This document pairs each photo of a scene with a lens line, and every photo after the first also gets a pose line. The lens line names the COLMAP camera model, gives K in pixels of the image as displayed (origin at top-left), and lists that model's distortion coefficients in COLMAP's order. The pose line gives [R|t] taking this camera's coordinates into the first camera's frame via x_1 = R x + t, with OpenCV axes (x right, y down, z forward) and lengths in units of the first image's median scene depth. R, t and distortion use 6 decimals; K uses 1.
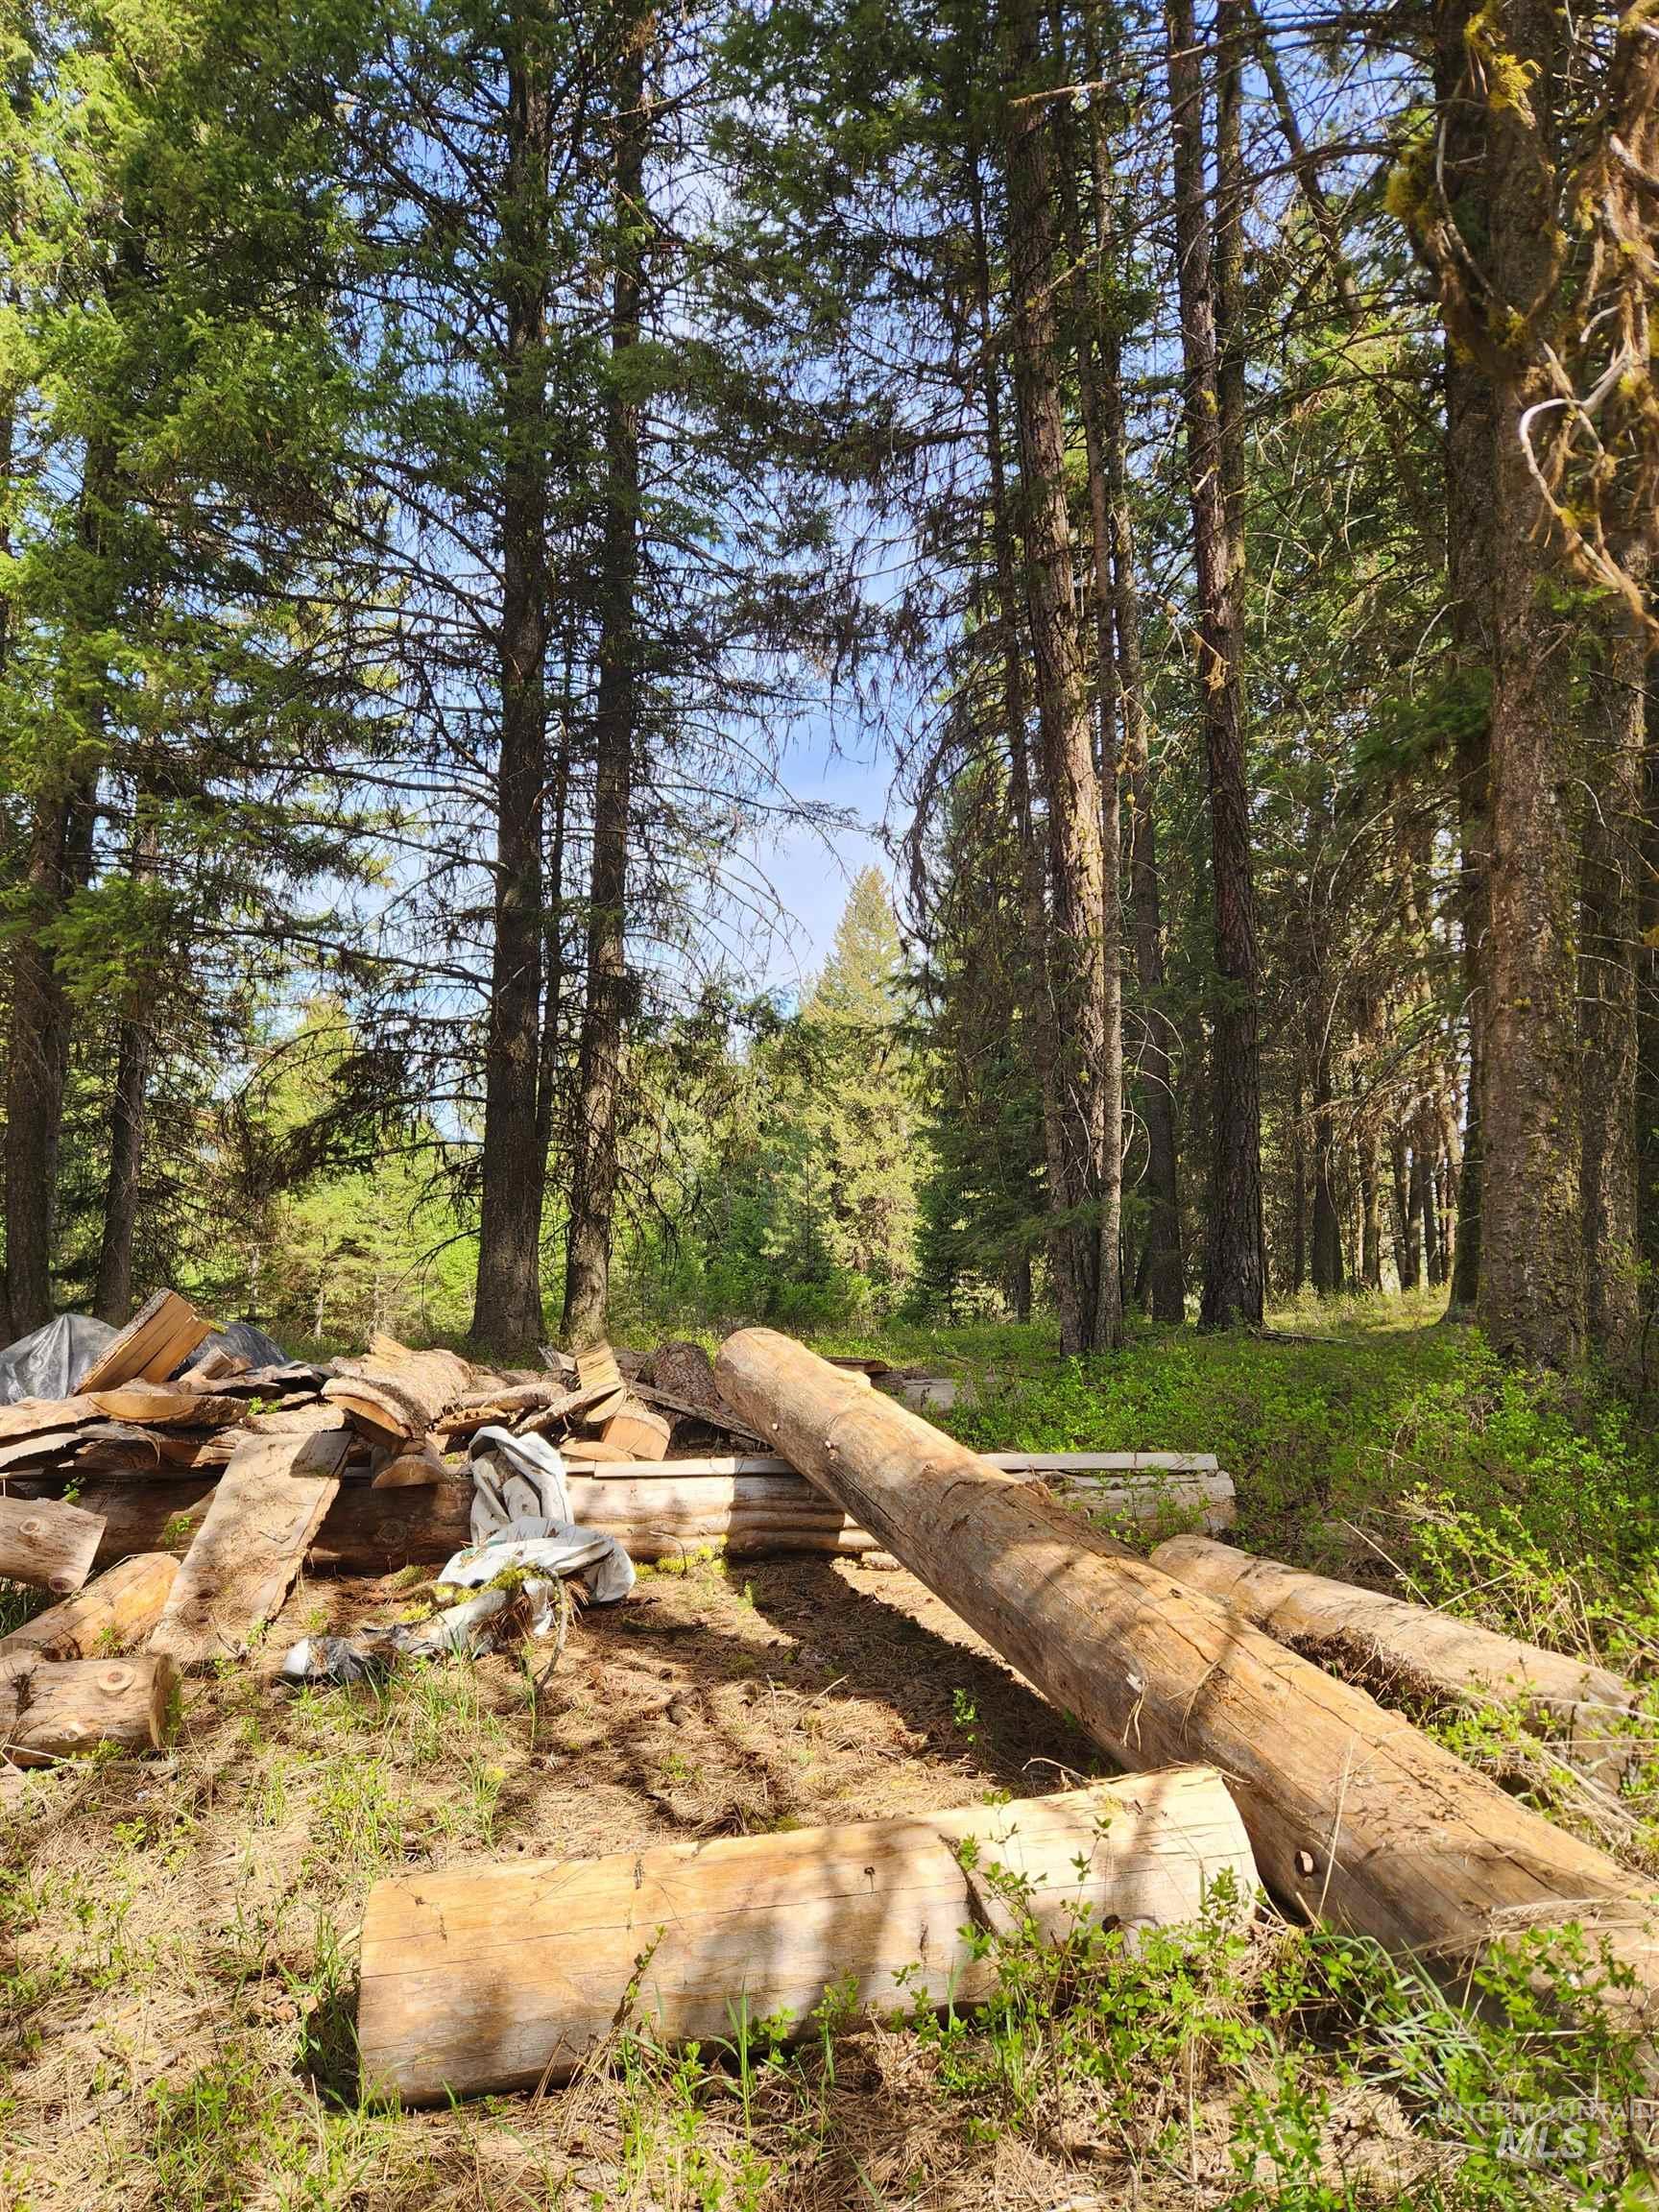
lens RADIAL K [[1454.0, 0, 823.9], [0, 1454.0, 1112.3], [0, 0, 1]] dist [0.070778, -0.060058]
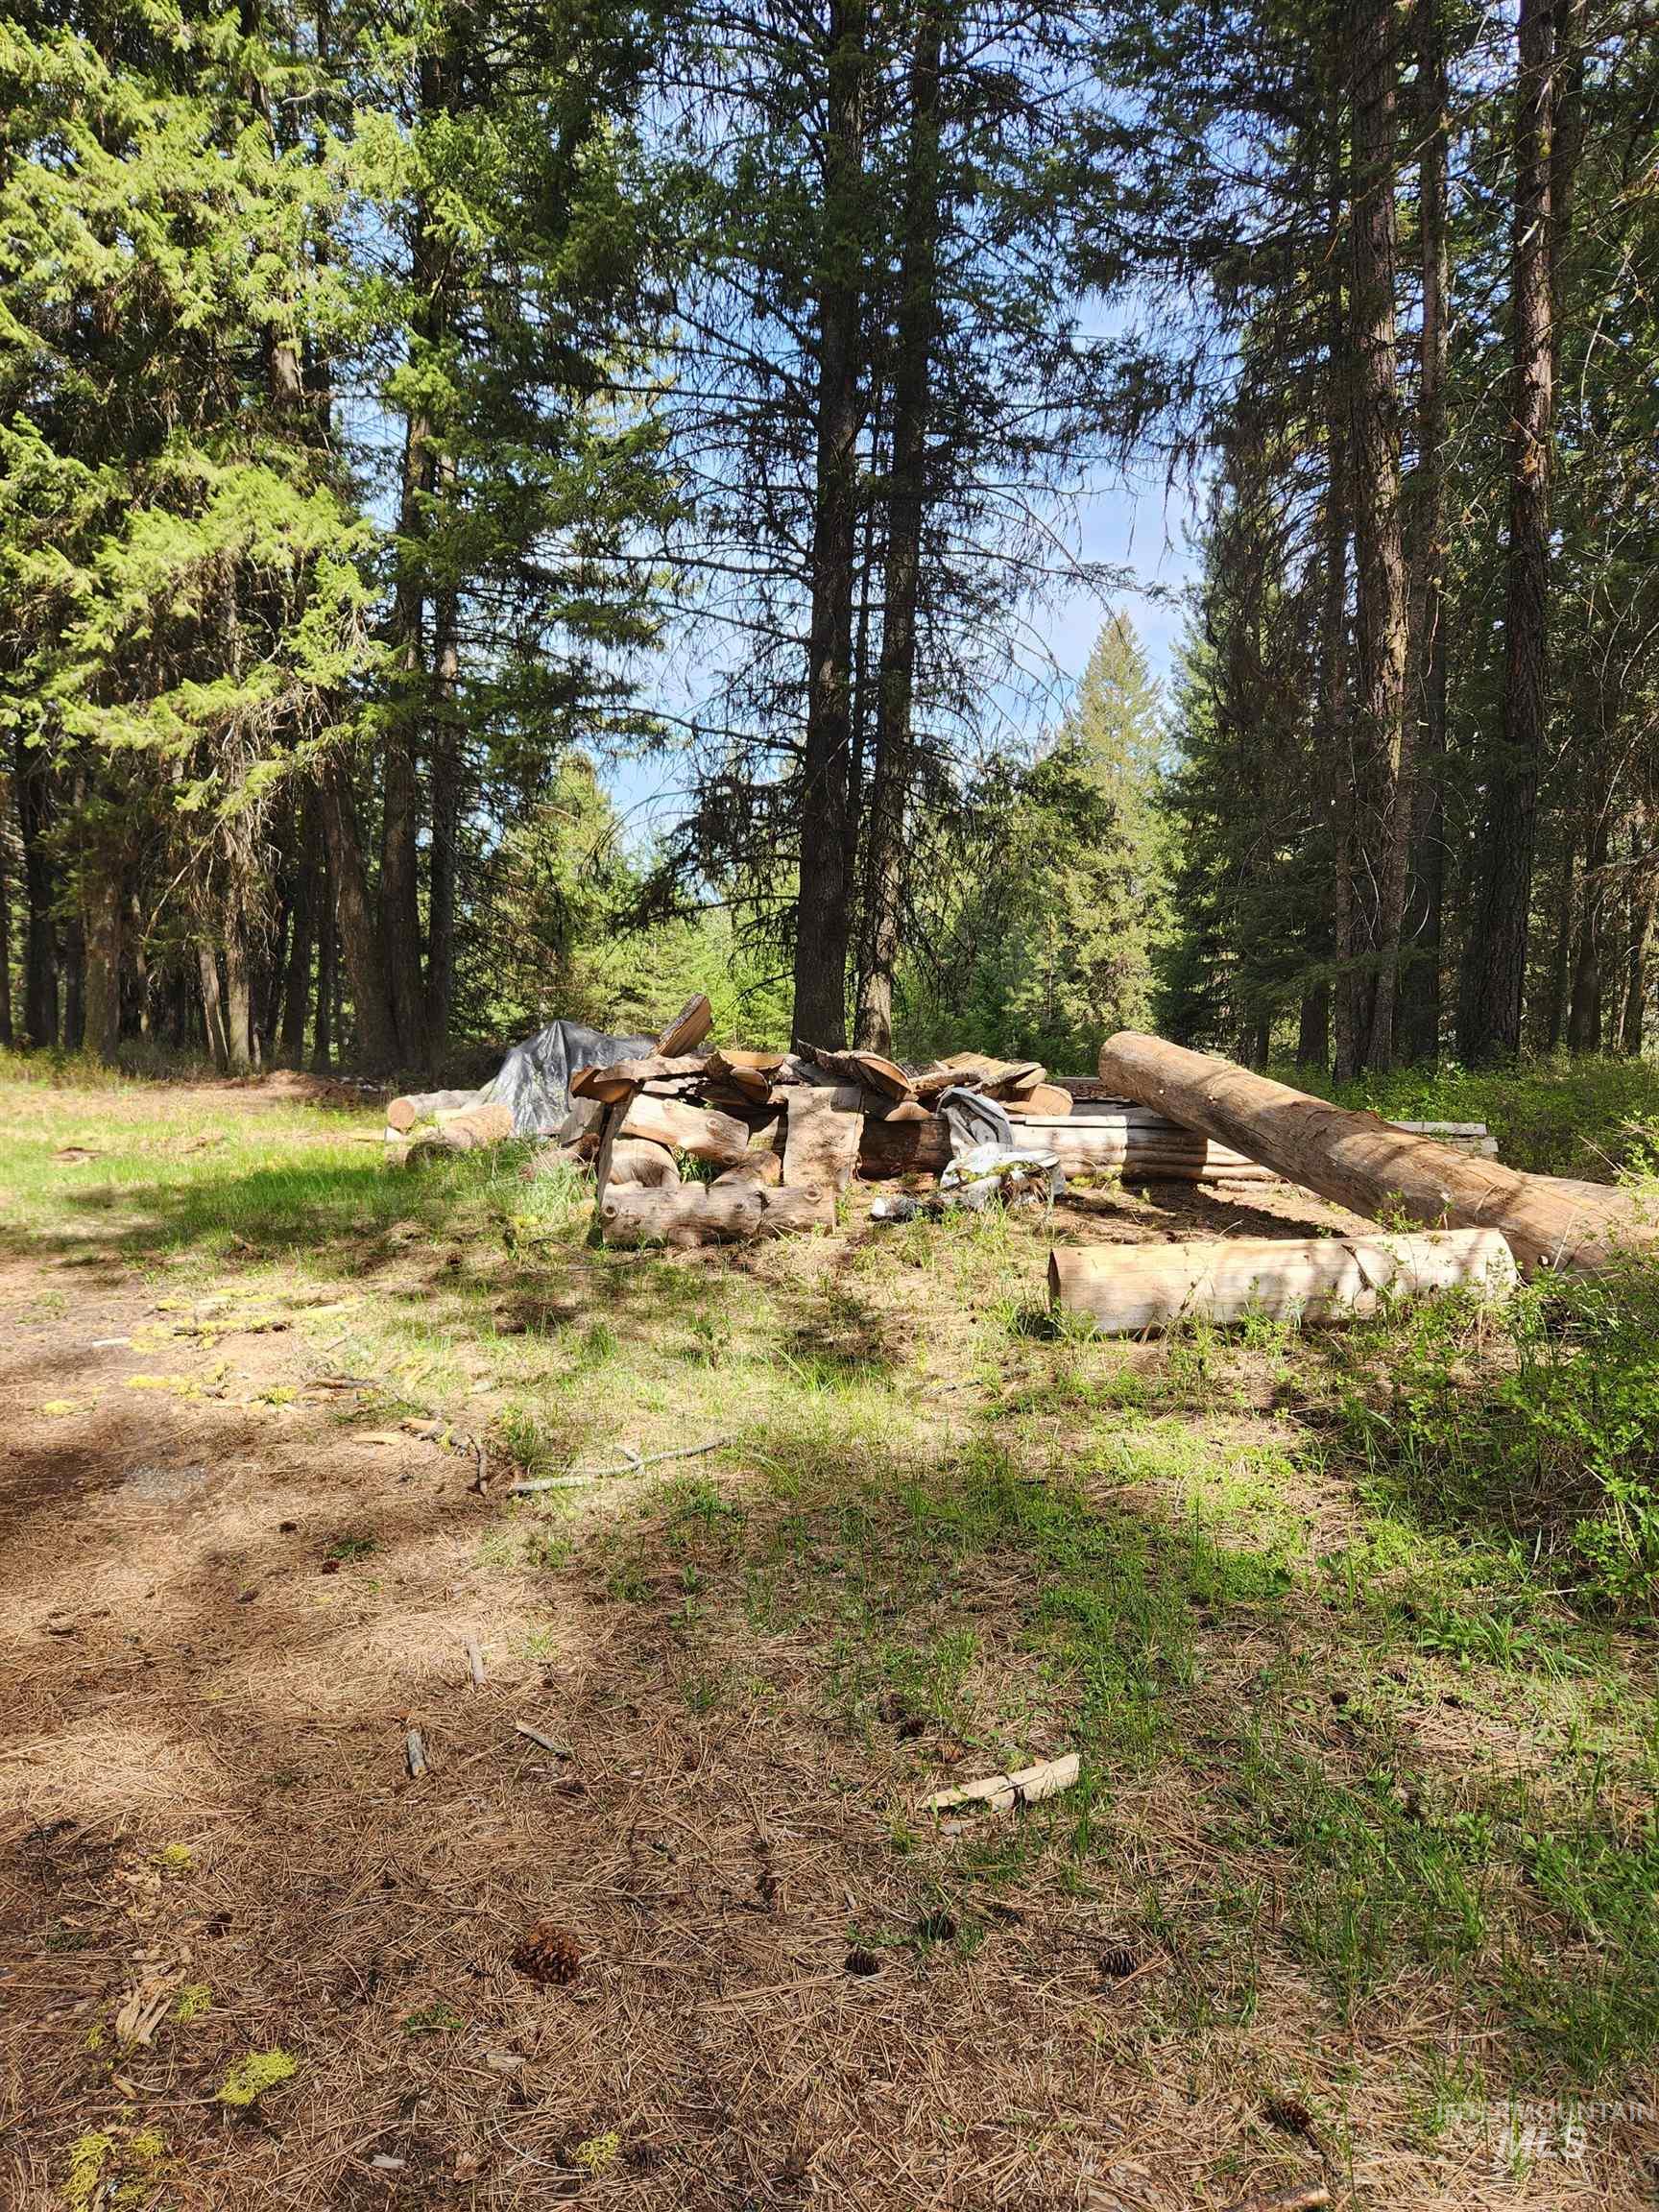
lens RADIAL K [[1454.0, 0, 820.6], [0, 1454.0, 1115.3], [0, 0, 1]] dist [0.070778, -0.060058]
pose [[0.988743, 0.036067, -0.145211, -0.041609], [-0.011769, 0.986252, 0.164828, 0.001173], [0.149160, -0.161264, 0.975574, -0.122731]]
